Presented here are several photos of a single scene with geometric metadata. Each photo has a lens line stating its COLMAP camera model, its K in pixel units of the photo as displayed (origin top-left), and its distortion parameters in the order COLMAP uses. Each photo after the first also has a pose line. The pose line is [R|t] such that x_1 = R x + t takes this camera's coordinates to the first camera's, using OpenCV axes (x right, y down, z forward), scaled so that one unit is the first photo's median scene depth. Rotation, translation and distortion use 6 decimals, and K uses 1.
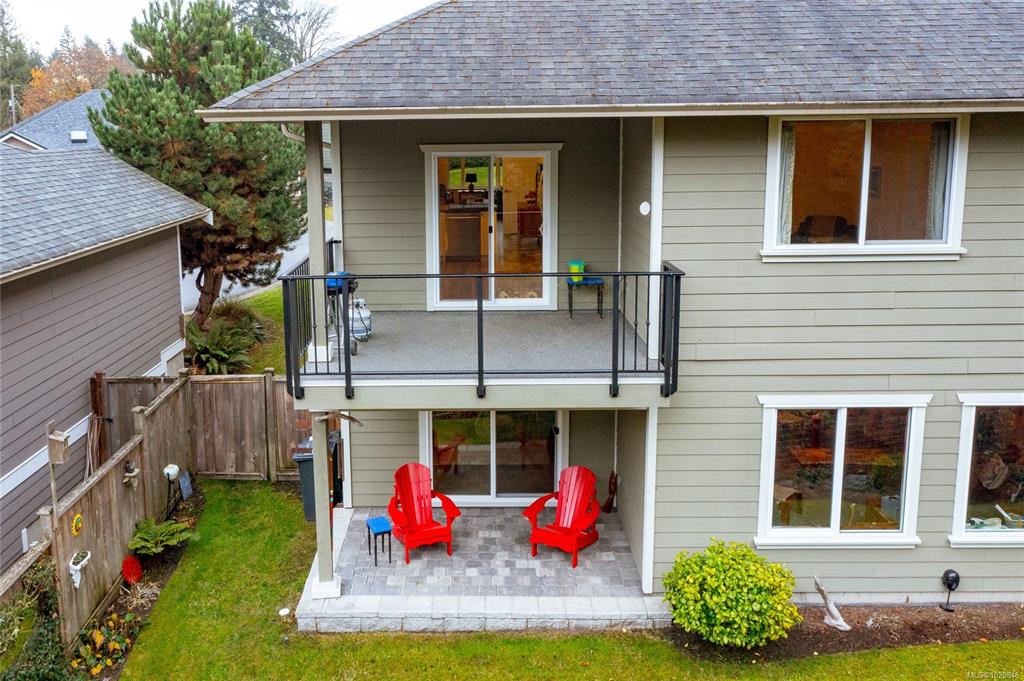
lens RADIAL K [[849.7, 0, 454.2], [0, 849.7, 257.6], [0, 0, 1]] dist [-0.005202, 0.000482]
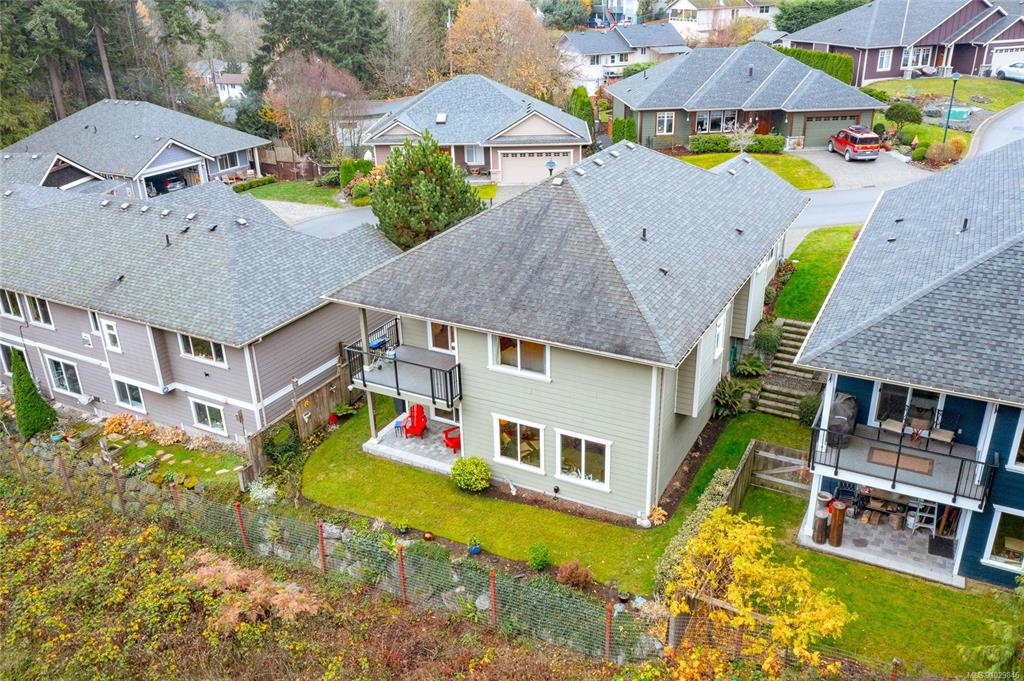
lens RADIAL K [[824.2, 0, 512.0], [0, 824.2, 340.5], [0, 0, 1]] dist [-0.010389, -0.001537]
pose [[0.892274, 0.175993, -0.415780, 1.495658], [-0.054021, 0.955899, 0.288686, -0.852178], [0.448251, -0.235126, 0.862431, -1.266690]]
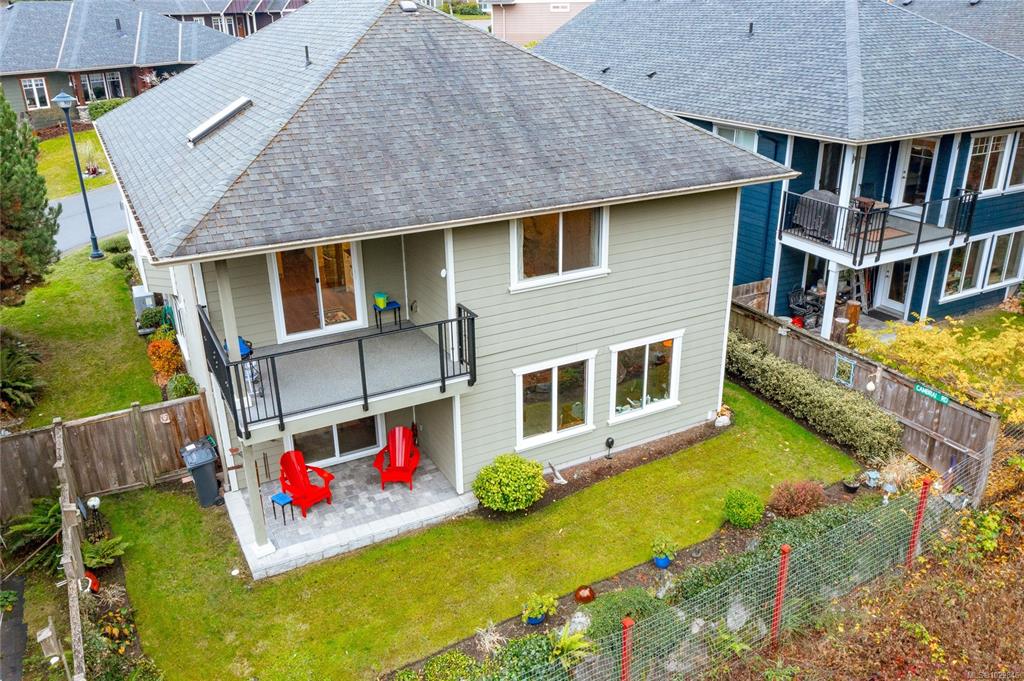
lens RADIAL K [[824.2, 0, 512.0], [0, 824.2, 340.5], [0, 0, 1]] dist [-0.010389, -0.001537]
pose [[0.869436, -0.187509, 0.457080, -0.378517], [0.077353, 0.965431, 0.248915, -0.298613], [-0.487953, -0.181059, 0.853885, -0.388261]]
